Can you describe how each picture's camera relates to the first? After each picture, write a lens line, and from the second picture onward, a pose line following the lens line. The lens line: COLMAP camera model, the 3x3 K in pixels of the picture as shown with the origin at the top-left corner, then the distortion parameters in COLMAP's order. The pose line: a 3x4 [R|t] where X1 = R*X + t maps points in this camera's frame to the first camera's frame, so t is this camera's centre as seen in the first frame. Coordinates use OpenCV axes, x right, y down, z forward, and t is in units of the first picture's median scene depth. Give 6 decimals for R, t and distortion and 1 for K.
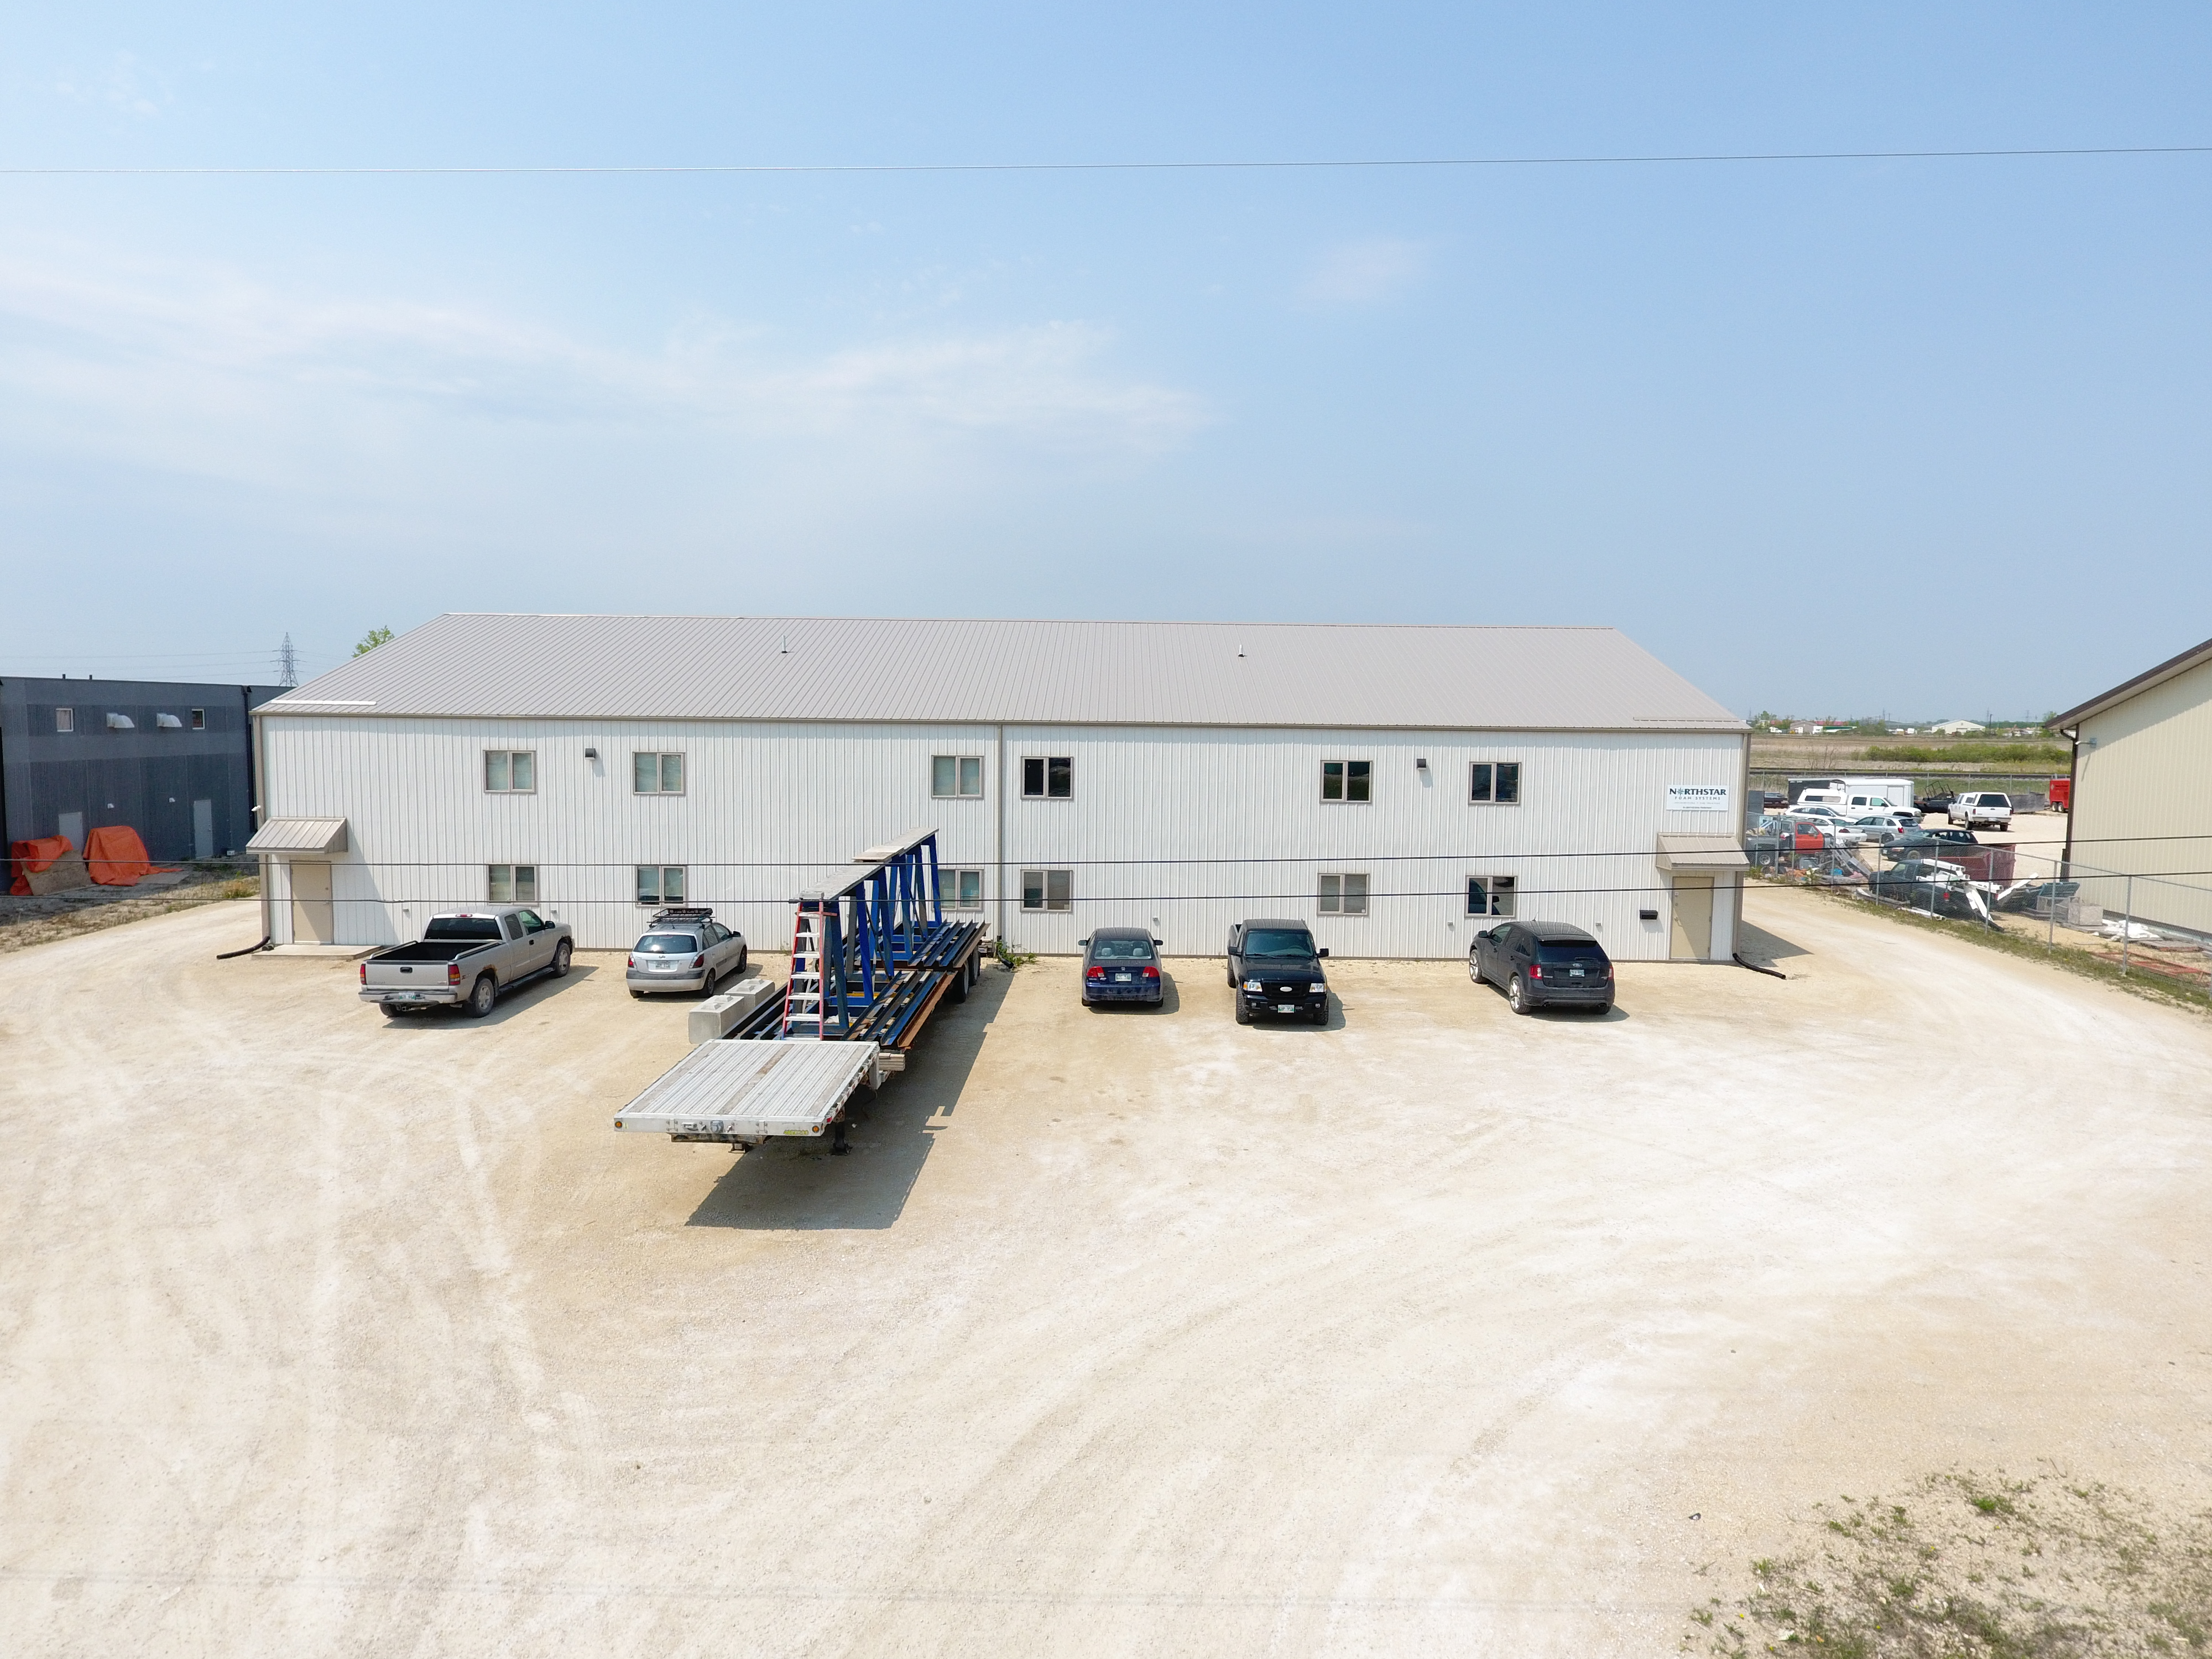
lens RADIAL K [[1283.6, 0, 1100.1], [0, 1283.6, 829.7], [0, 0, 1]] dist [-0.004414, -0.000838]
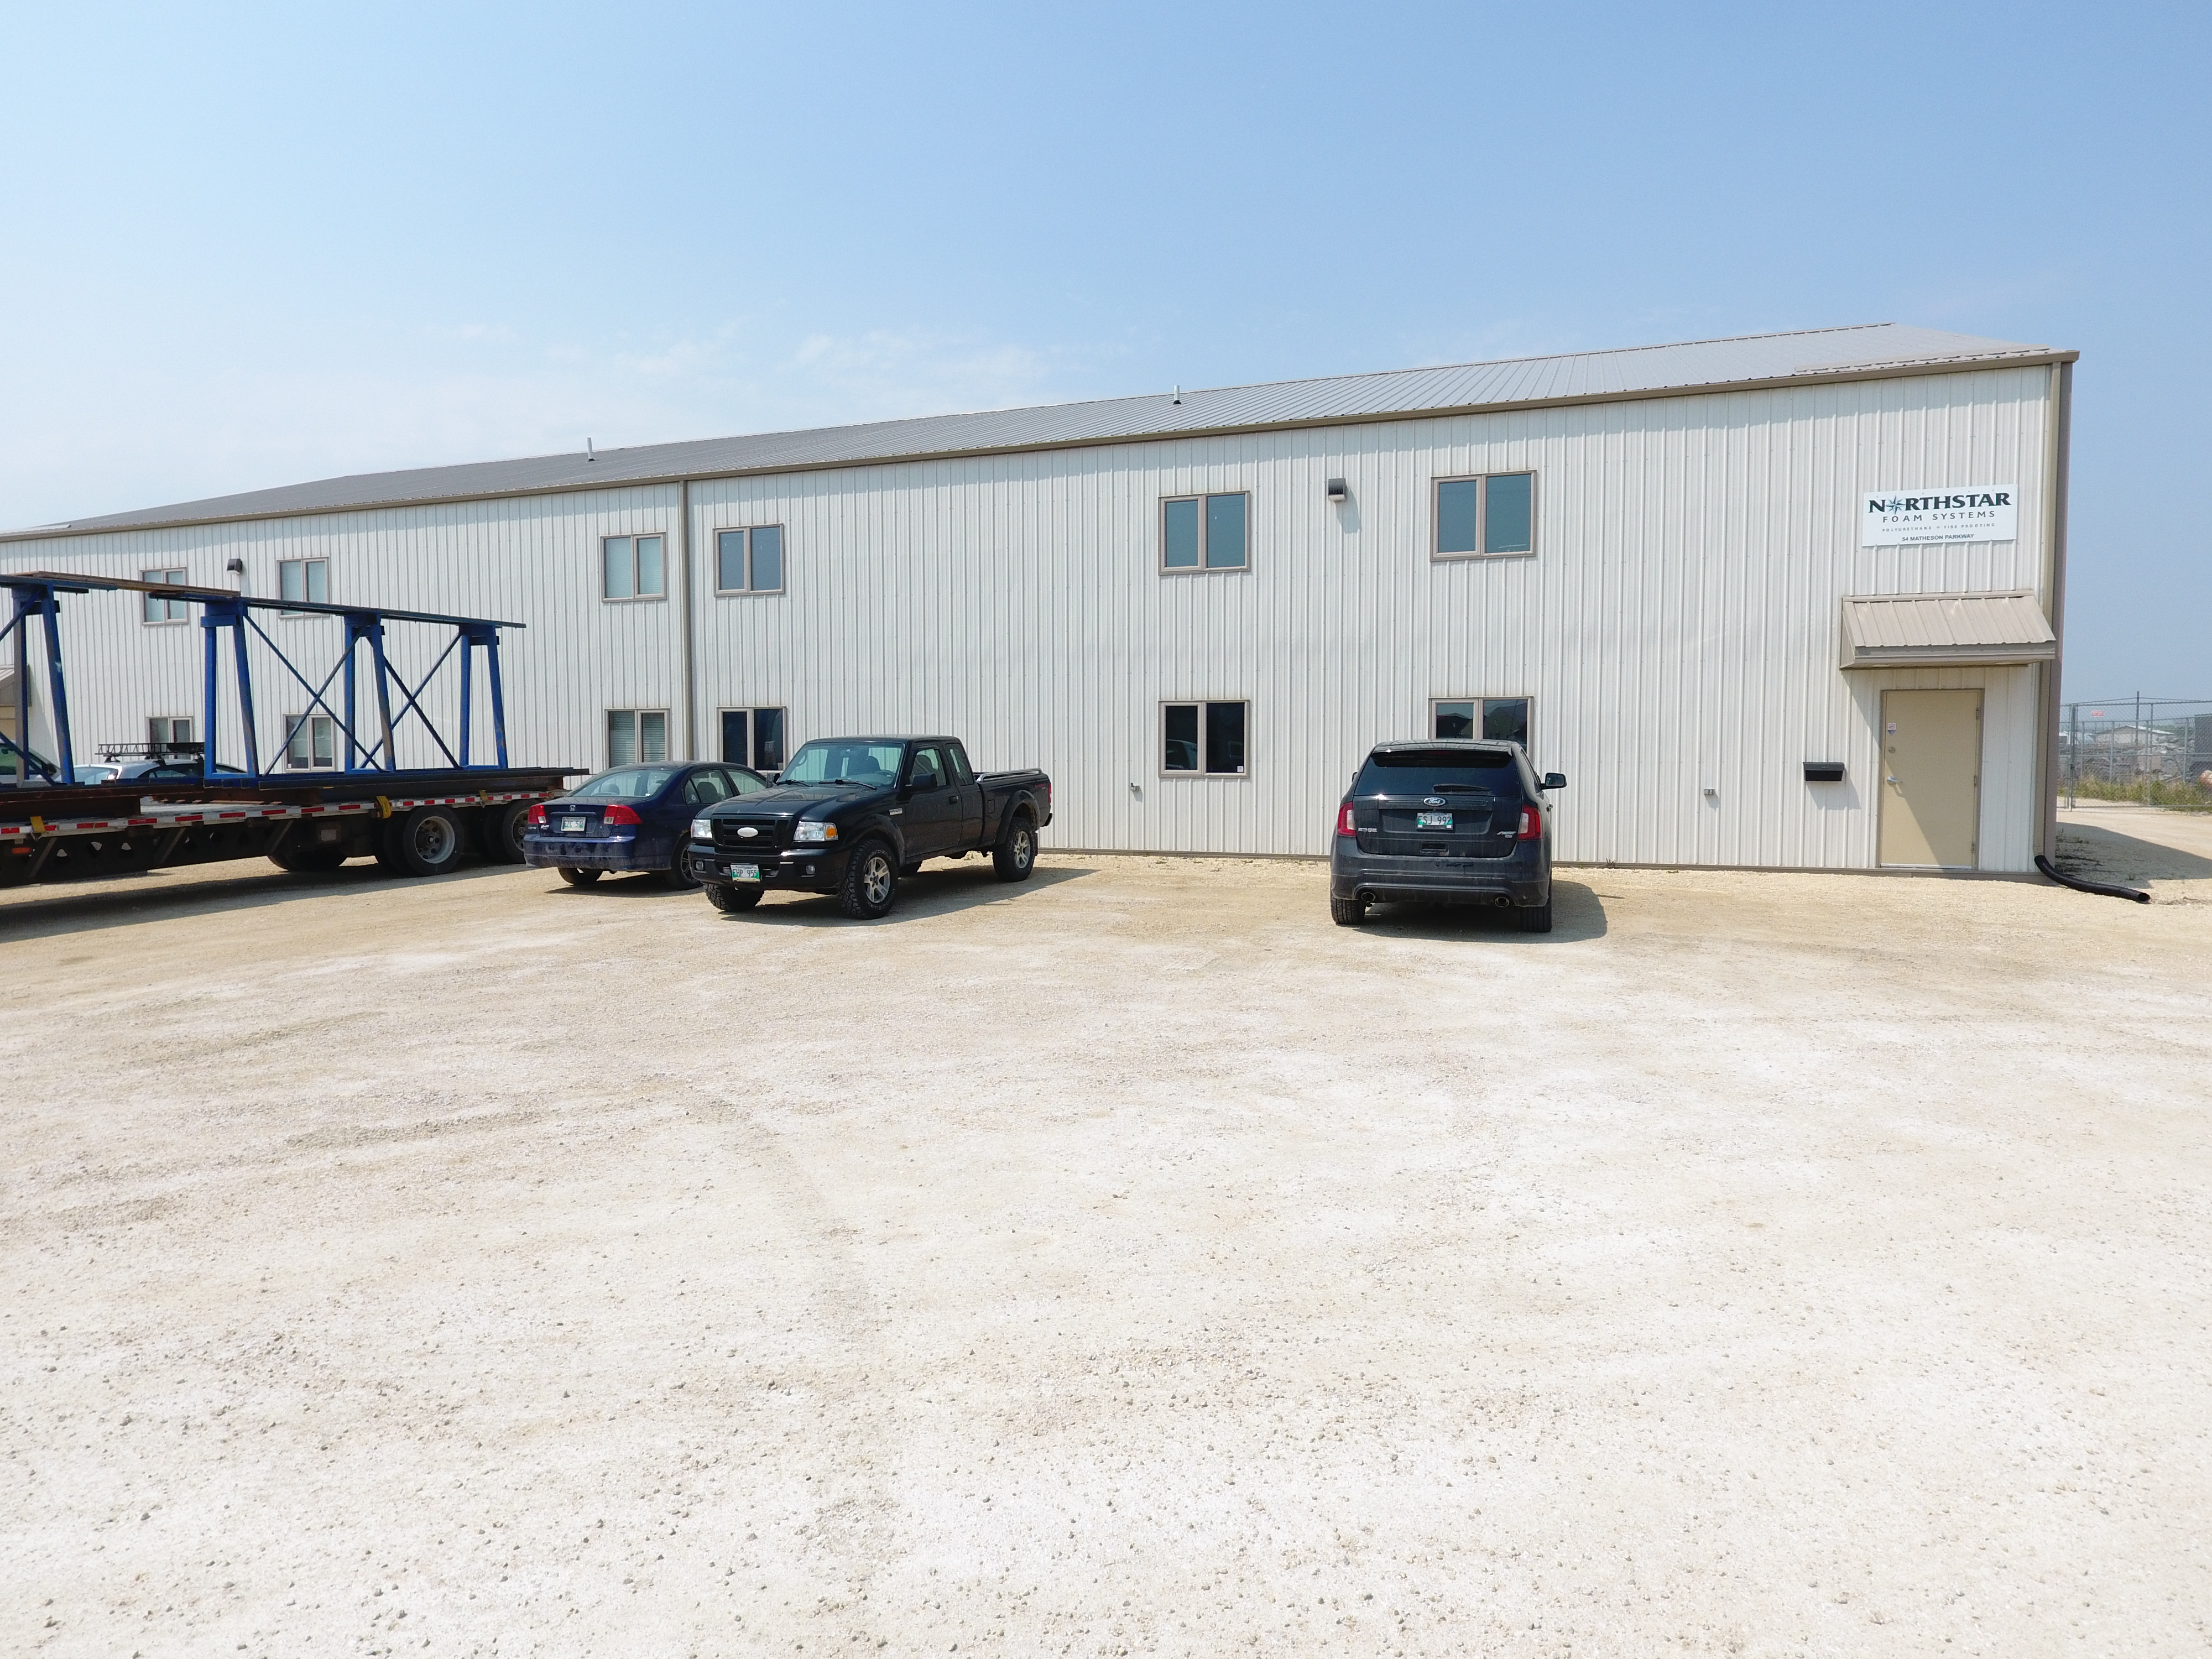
lens RADIAL K [[1283.6, 0, 1110.8], [0, 1283.6, 820.1], [0, 0, 1]] dist [-0.004414, -0.000838]
pose [[0.942990, 0.006812, -0.332751, 0.339365], [-0.018299, 0.999339, -0.031398, 0.104390], [0.332318, 0.035697, 0.942492, 0.471266]]
